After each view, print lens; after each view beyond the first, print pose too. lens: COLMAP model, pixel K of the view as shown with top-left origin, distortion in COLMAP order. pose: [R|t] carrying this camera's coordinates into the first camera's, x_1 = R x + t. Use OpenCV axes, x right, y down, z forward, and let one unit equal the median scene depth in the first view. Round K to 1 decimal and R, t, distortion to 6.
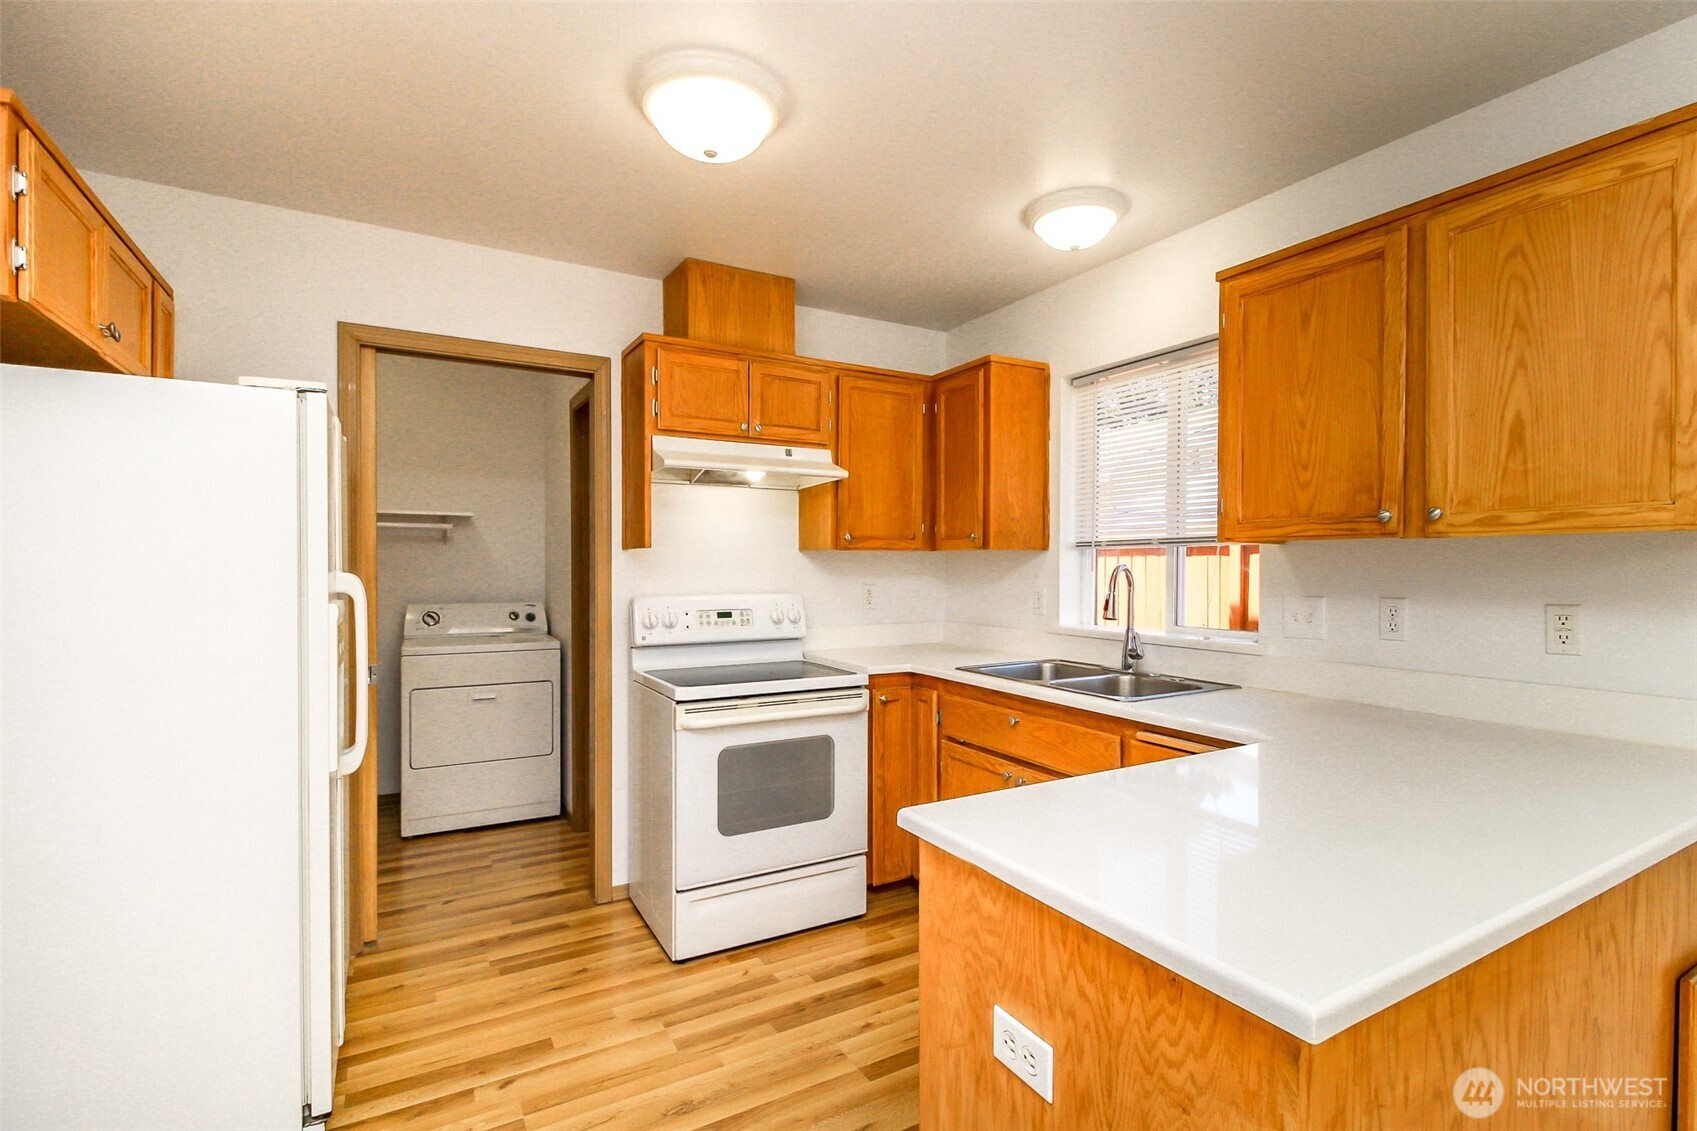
lens RADIAL K [[778.8, 0, 852.3], [0, 778.8, 574.9], [0, 0, 1]] dist [0.005683, -0.004685]
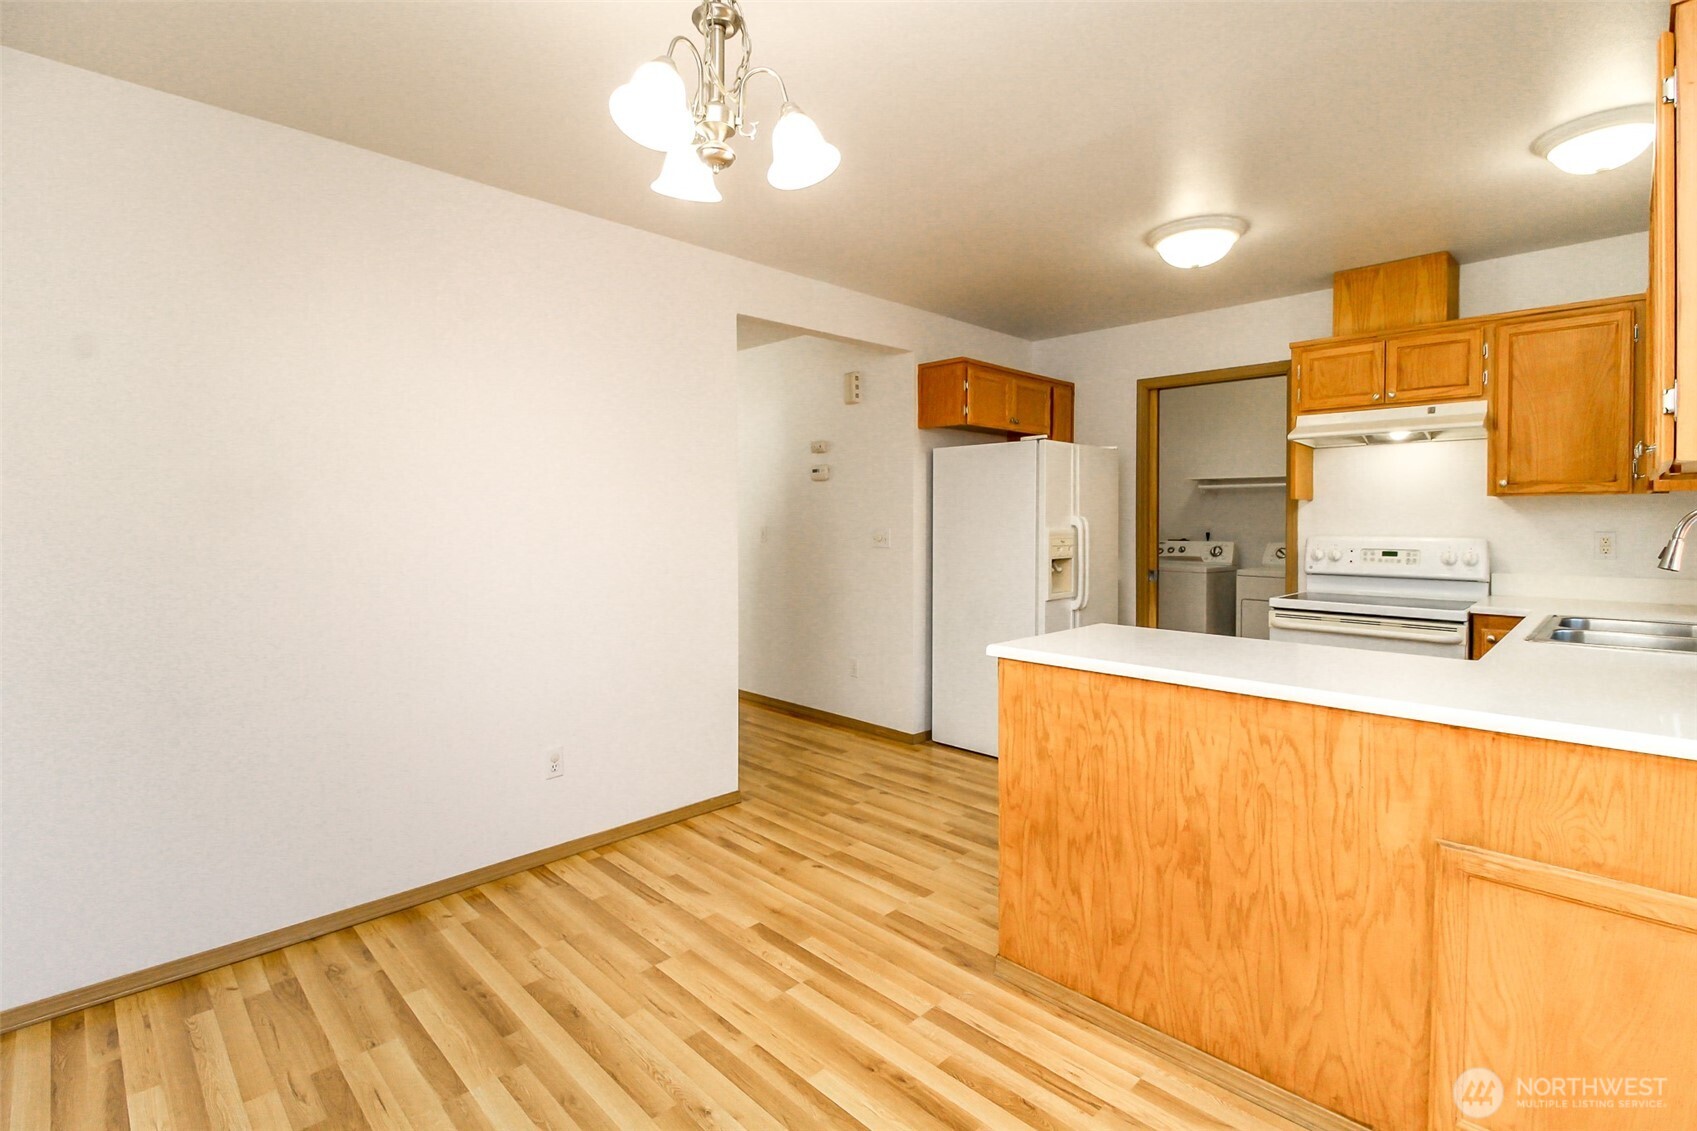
lens RADIAL K [[778.8, 0, 854.0], [0, 778.8, 536.7], [0, 0, 1]] dist [0.005683, -0.004685]
pose [[0.257249, 0.021395, -0.966108, 0.842829], [-0.009525, 0.999762, 0.019604, 0.011244], [0.966298, 0.004159, 0.257392, -0.095337]]
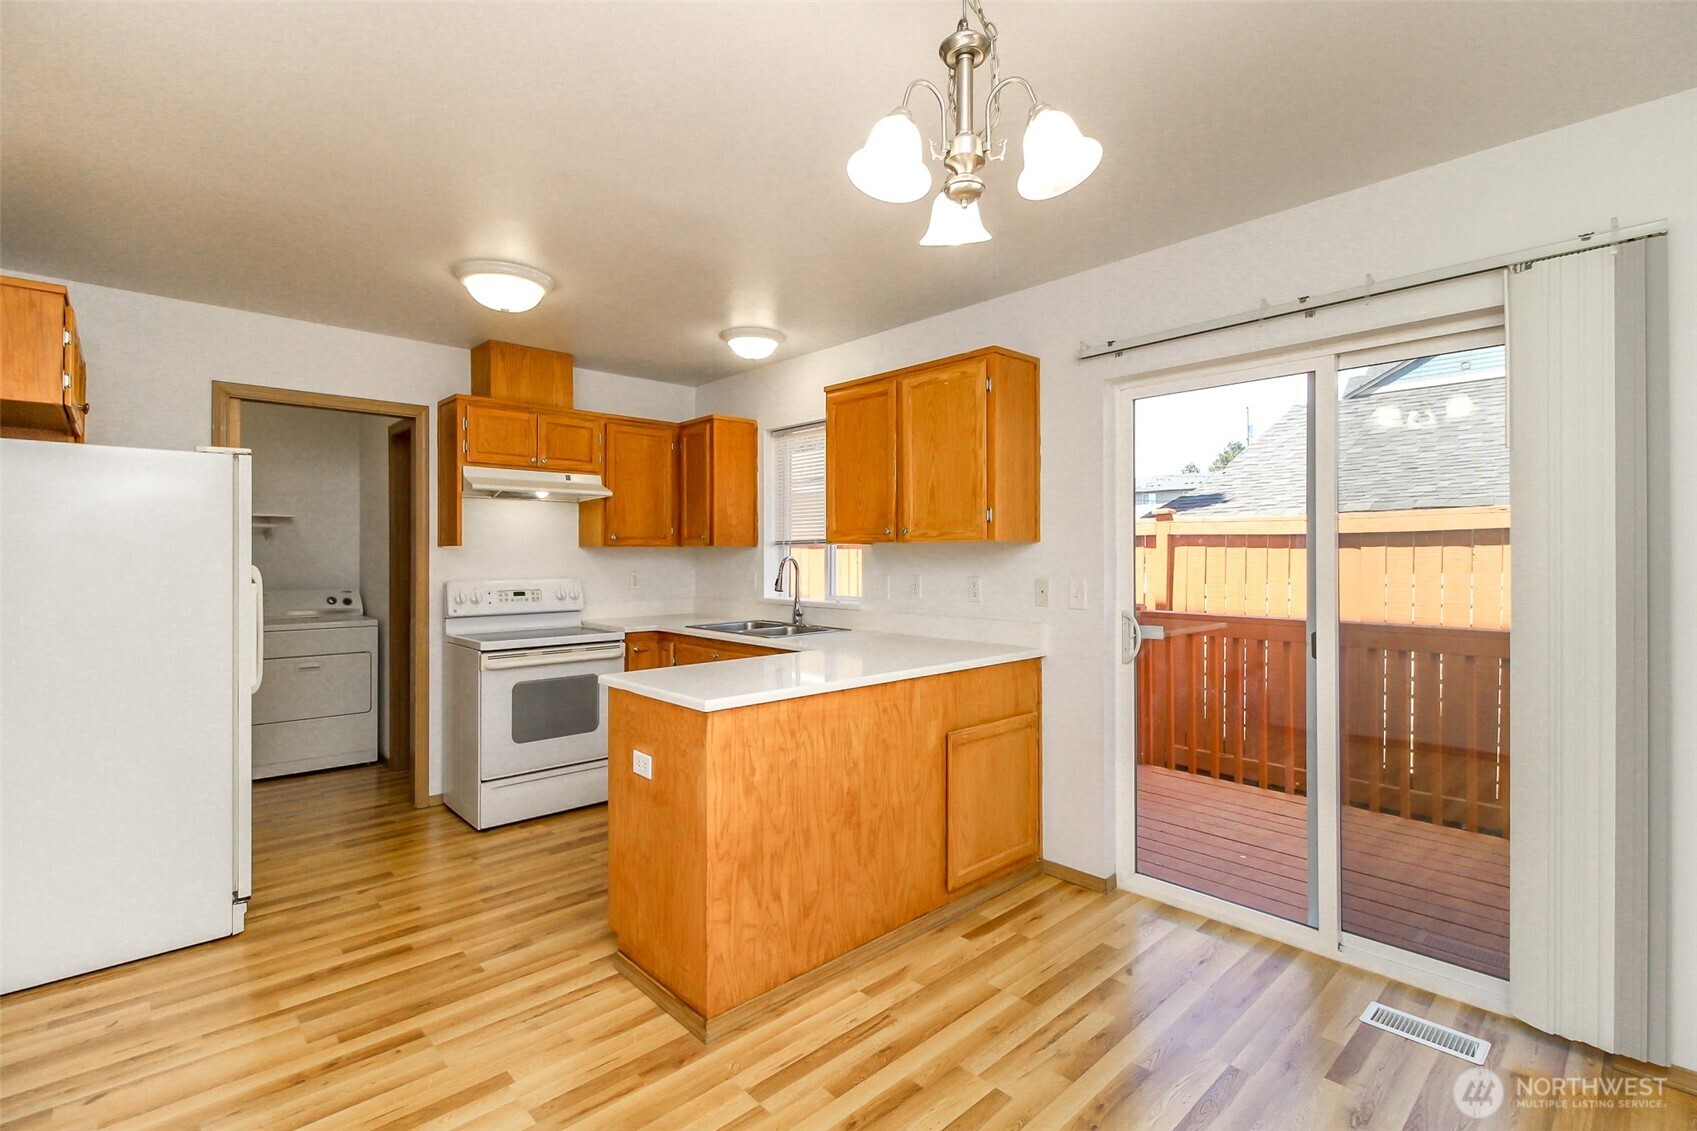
lens RADIAL K [[778.8, 0, 865.0], [0, 778.8, 551.6], [0, 0, 1]] dist [0.005683, -0.004685]
pose [[0.971702, -0.002485, 0.236196, 0.113580], [0.006308, 0.999861, -0.015431, 0.002204], [-0.236125, 0.016484, 0.971583, -0.526183]]
